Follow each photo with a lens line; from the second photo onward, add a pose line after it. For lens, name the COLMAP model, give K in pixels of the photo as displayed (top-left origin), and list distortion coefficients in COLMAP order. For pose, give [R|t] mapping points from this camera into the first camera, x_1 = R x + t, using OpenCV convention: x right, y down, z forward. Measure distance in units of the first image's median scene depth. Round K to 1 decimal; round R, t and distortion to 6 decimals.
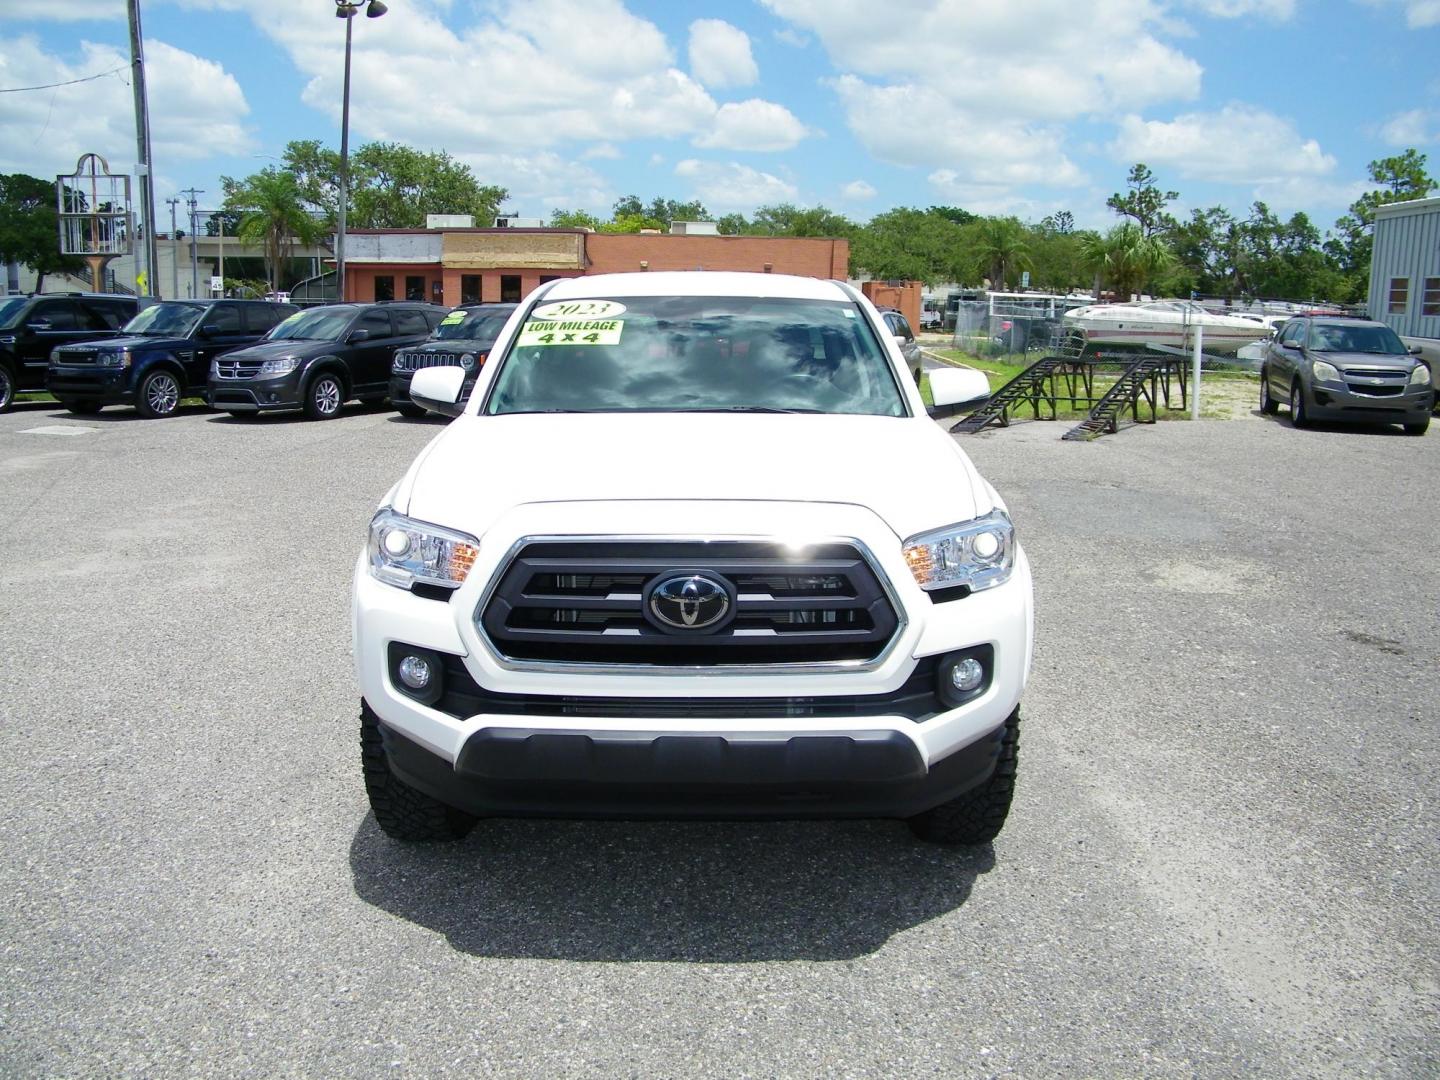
lens RADIAL K [[1226.5, 0, 729.3], [0, 1226.5, 547.0], [0, 0, 1]] dist [-0.175968, 0.140308]
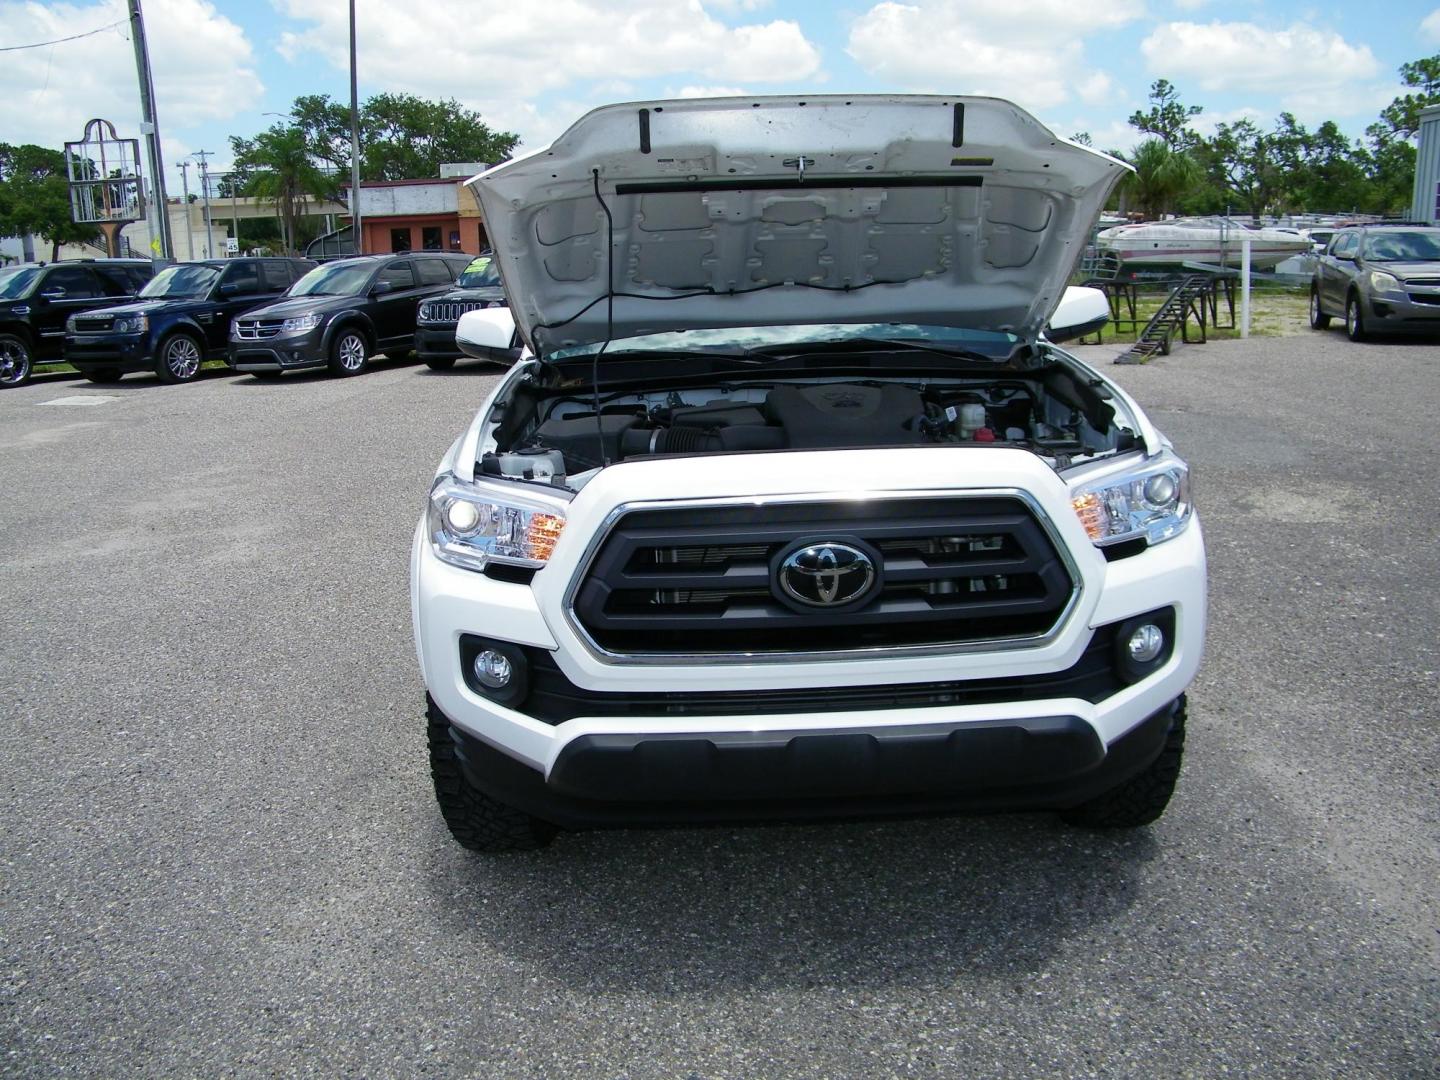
lens RADIAL K [[1226.5, 0, 730.0], [0, 1226.5, 548.4], [0, 0, 1]] dist [-0.175968, 0.140308]
pose [[0.998862, -0.041195, -0.024025, -0.050408], [0.042349, 0.997867, 0.049675, -0.010627], [0.021927, -0.050636, 0.998476, 0.117162]]
